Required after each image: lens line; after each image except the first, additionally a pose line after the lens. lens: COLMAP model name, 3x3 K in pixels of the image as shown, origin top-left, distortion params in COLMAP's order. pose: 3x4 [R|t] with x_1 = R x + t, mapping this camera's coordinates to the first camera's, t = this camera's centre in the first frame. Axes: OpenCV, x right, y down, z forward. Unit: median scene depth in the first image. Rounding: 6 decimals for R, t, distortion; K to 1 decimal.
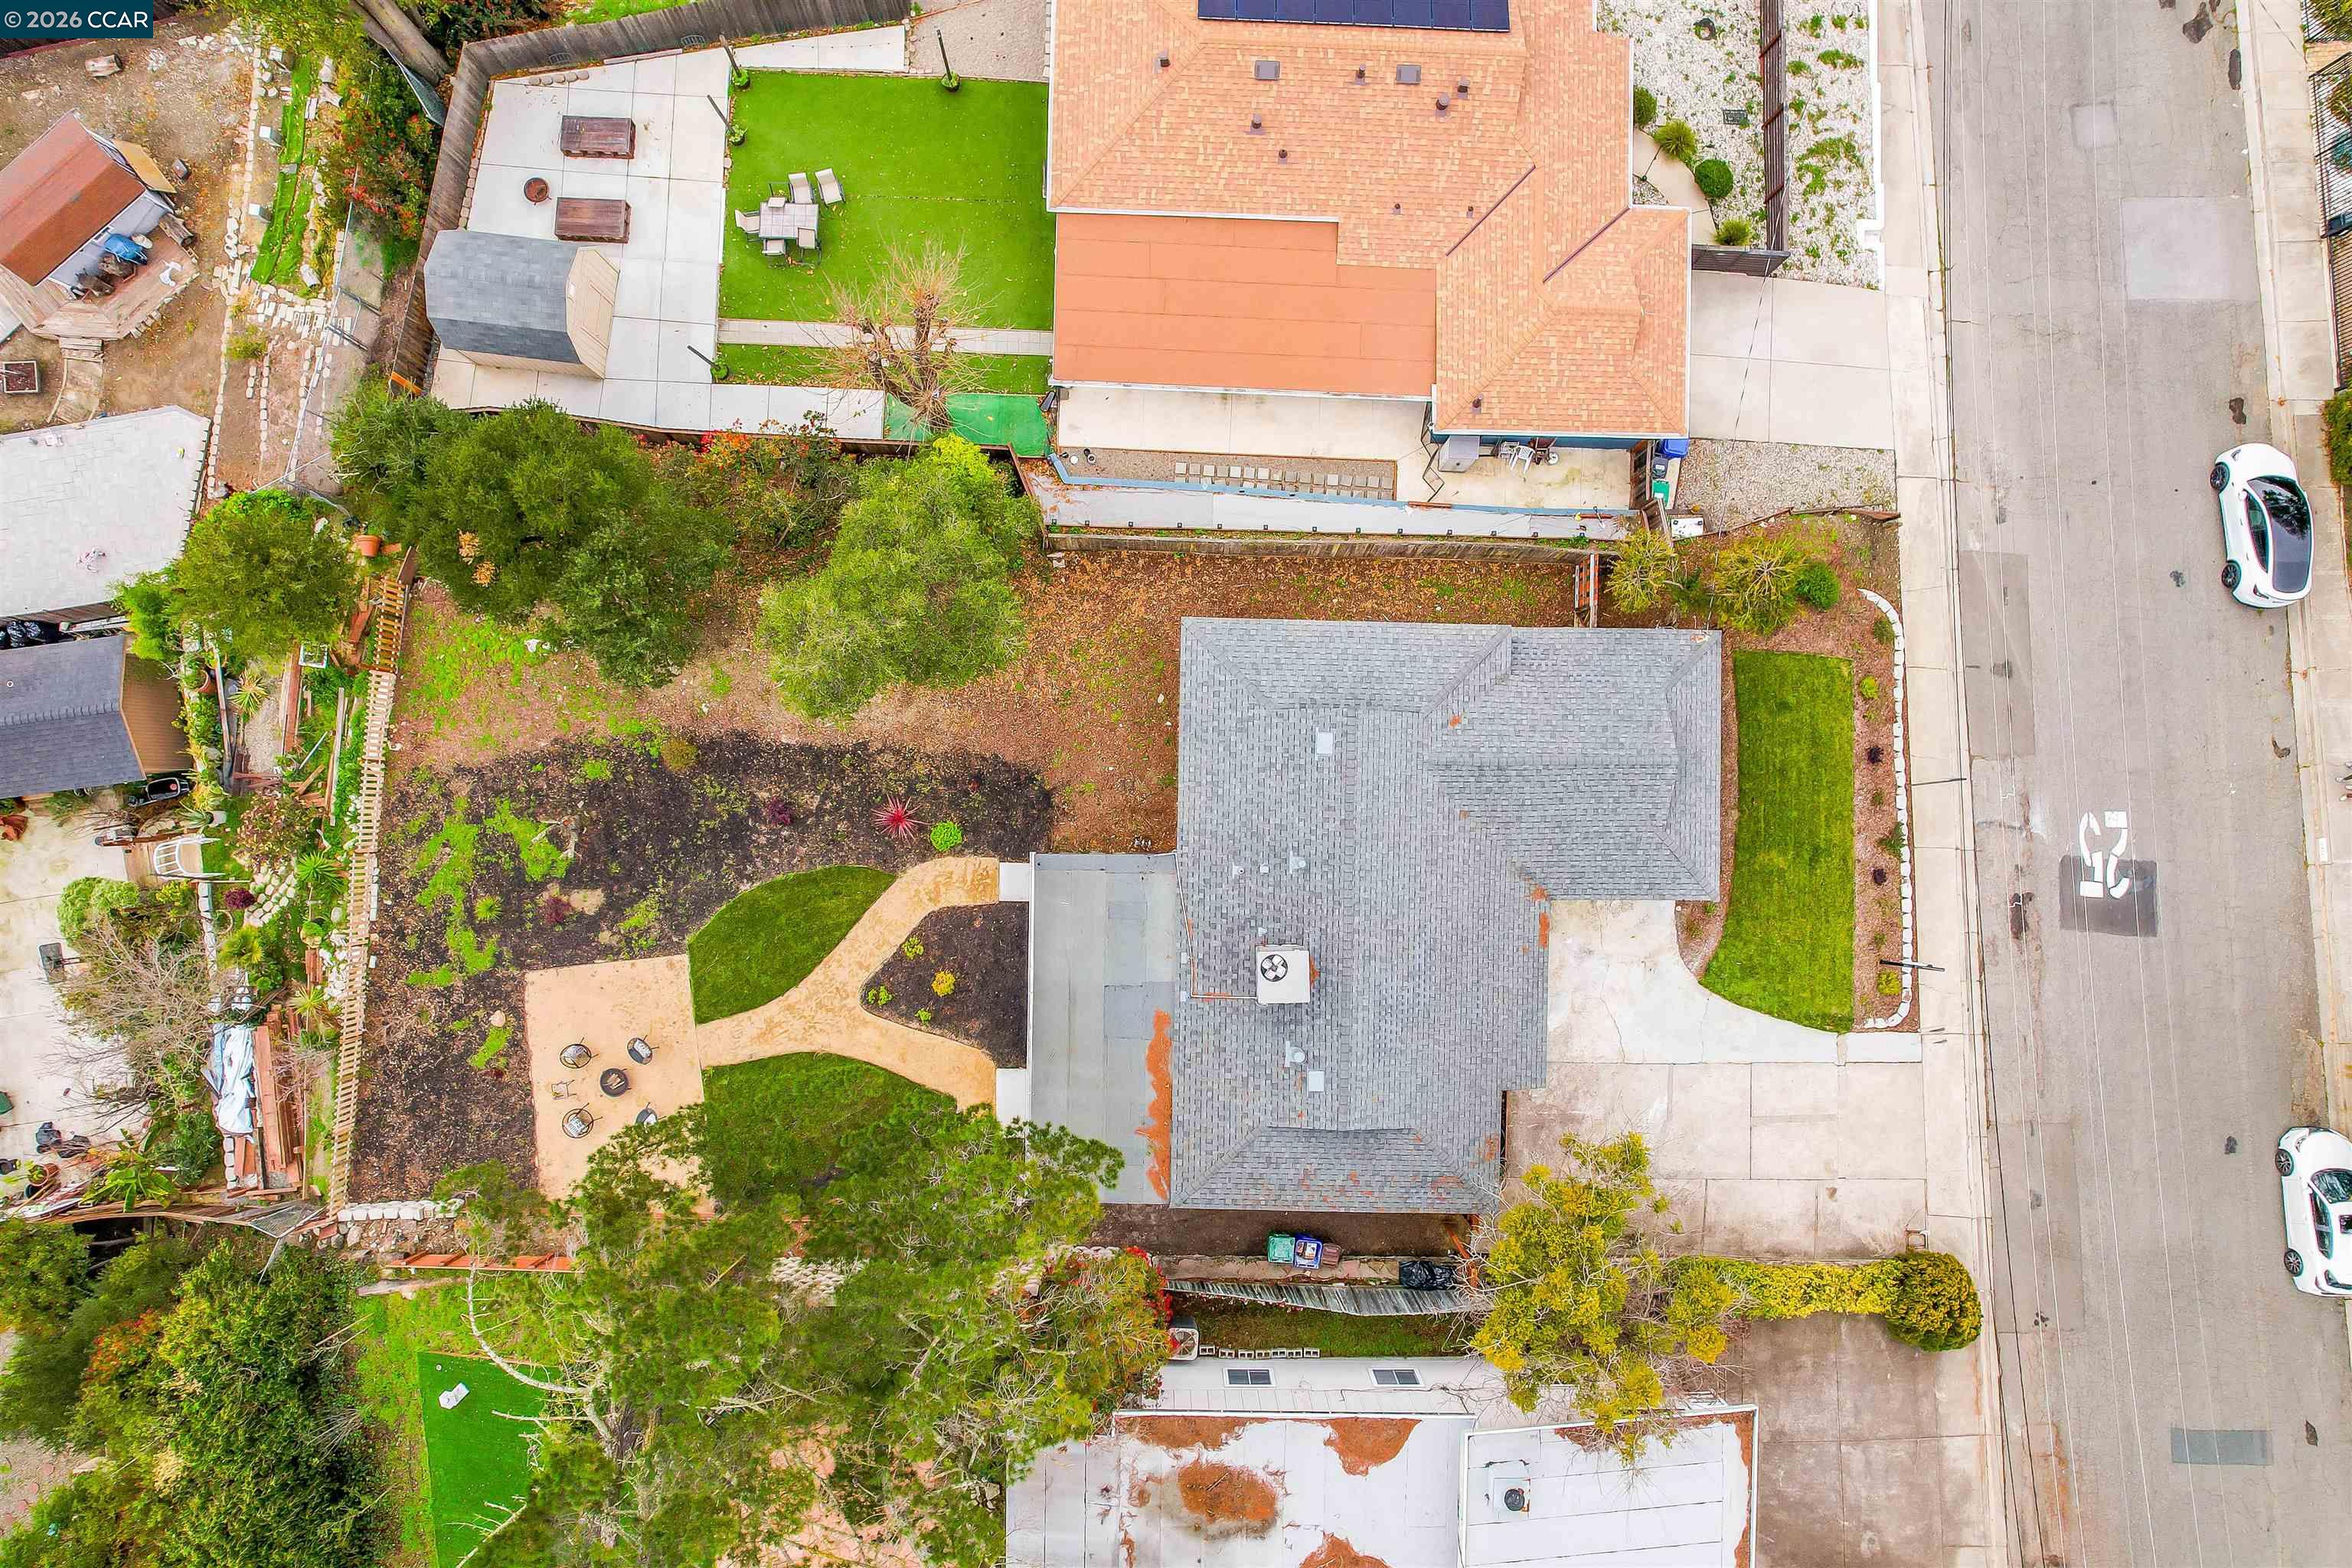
lens RADIAL K [[1553.0, 0, 1186.0], [0, 1553.0, 791.9], [0, 0, 1]] dist [-0.085457, 0.083297]
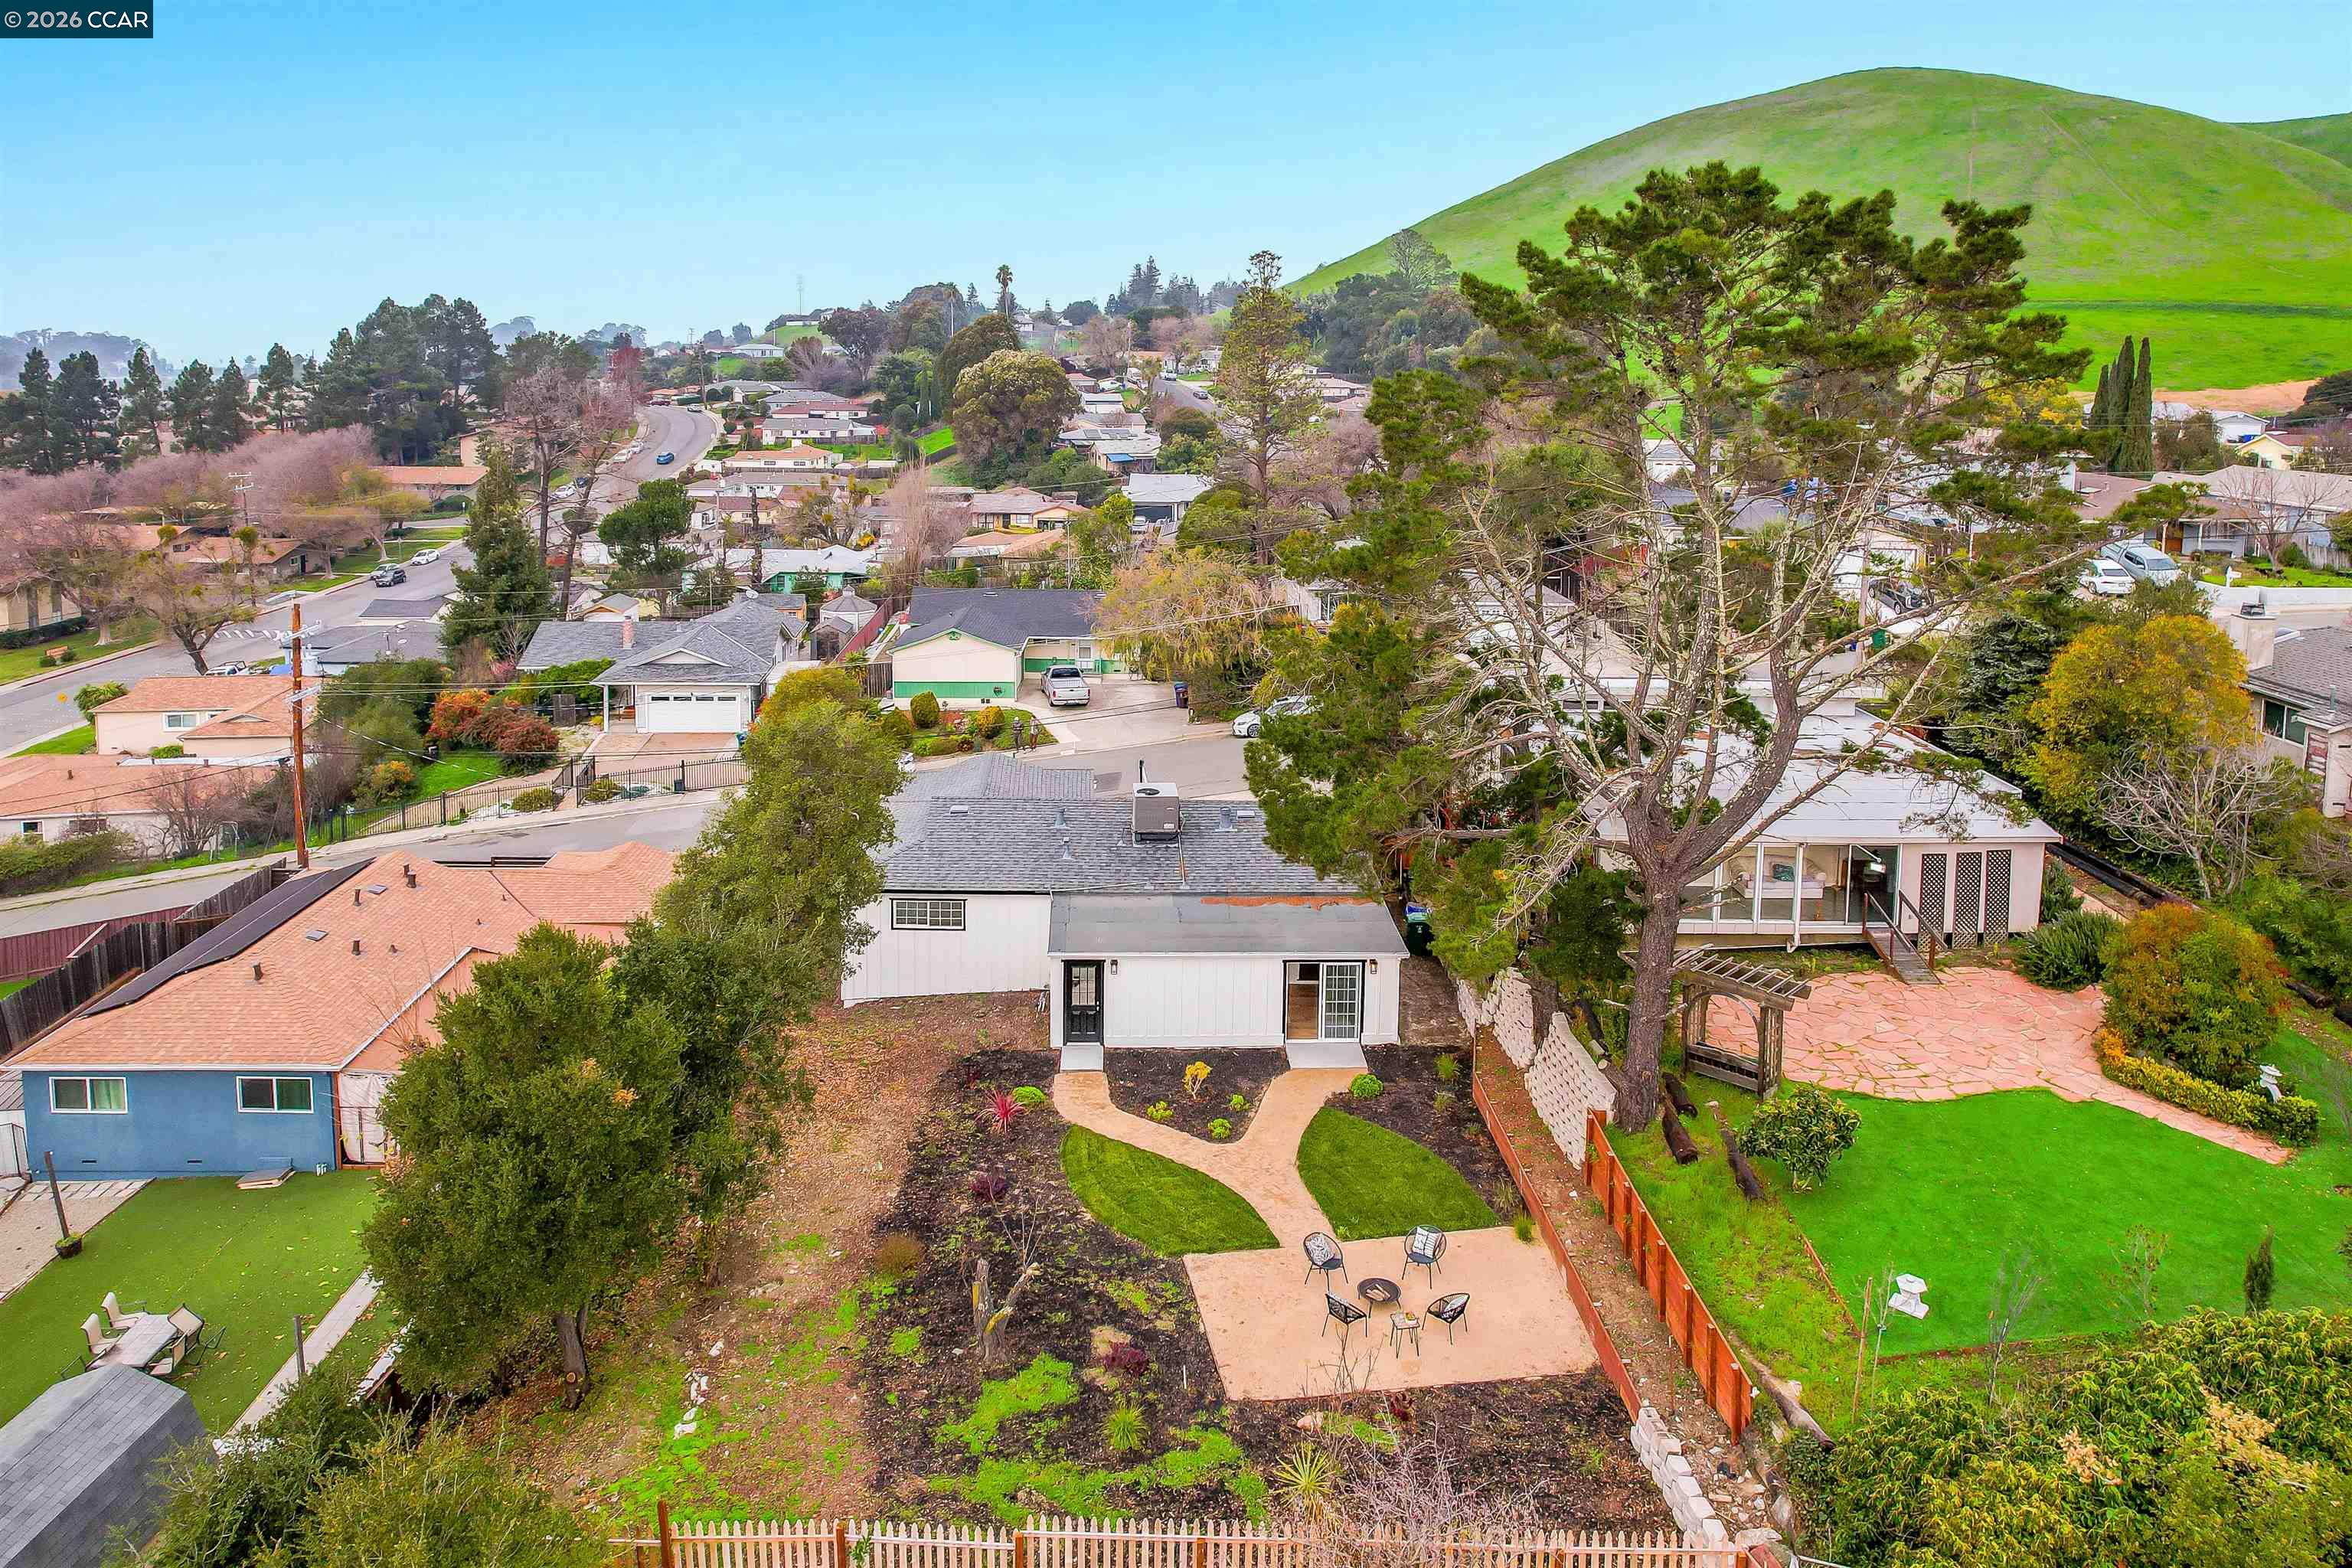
lens RADIAL K [[1597.8, 0, 1122.4], [0, 1597.8, 556.0], [0, 0, 1]] dist [-0.041127, 0.027442]
pose [[-0.023232, -0.146079, 0.989000, -0.985911], [0.999726, -0.000656, 0.023387, 0.060549], [-0.002767, 0.989273, 0.146055, 0.572286]]
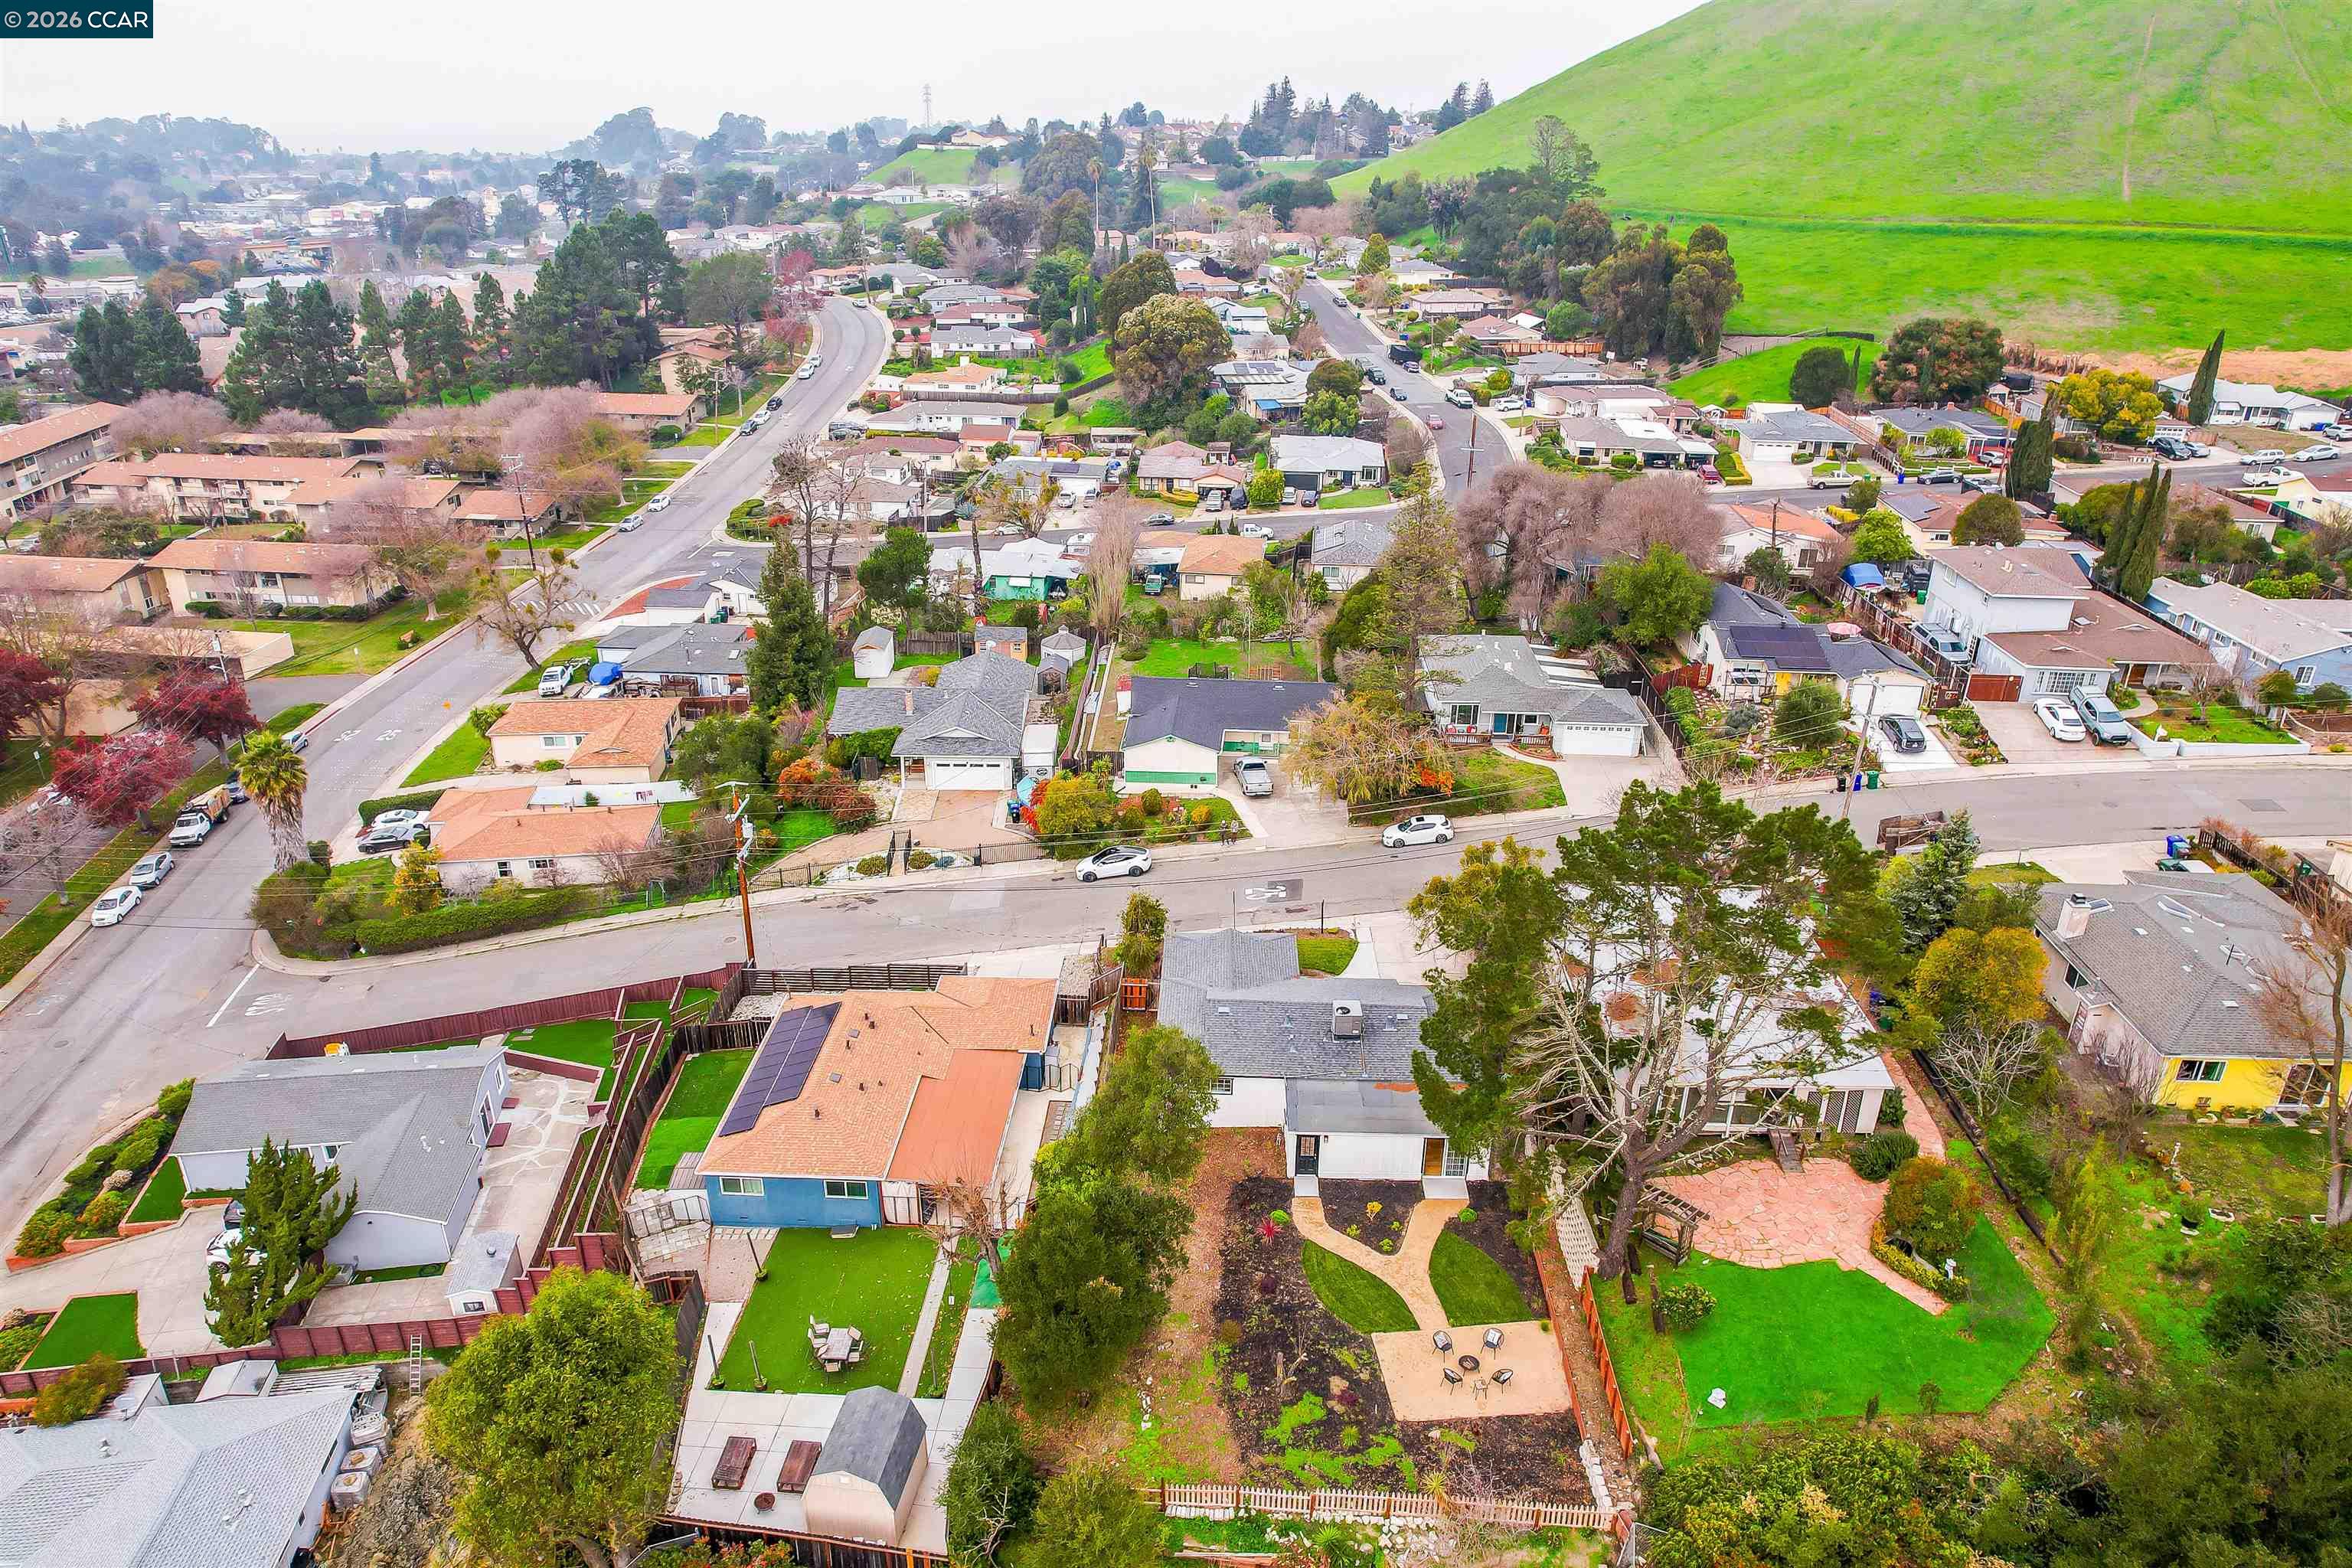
lens RADIAL K [[1513.1, 0, 1164.3], [0, 1513.1, 848.7], [0, 0, 1]] dist [-0.053208, 0.045376]
pose [[0.027121, -0.447706, 0.893770, -1.346187], [0.999631, 0.013604, -0.023519, -0.056253], [-0.001629, 0.894077, 0.447909, -0.010222]]
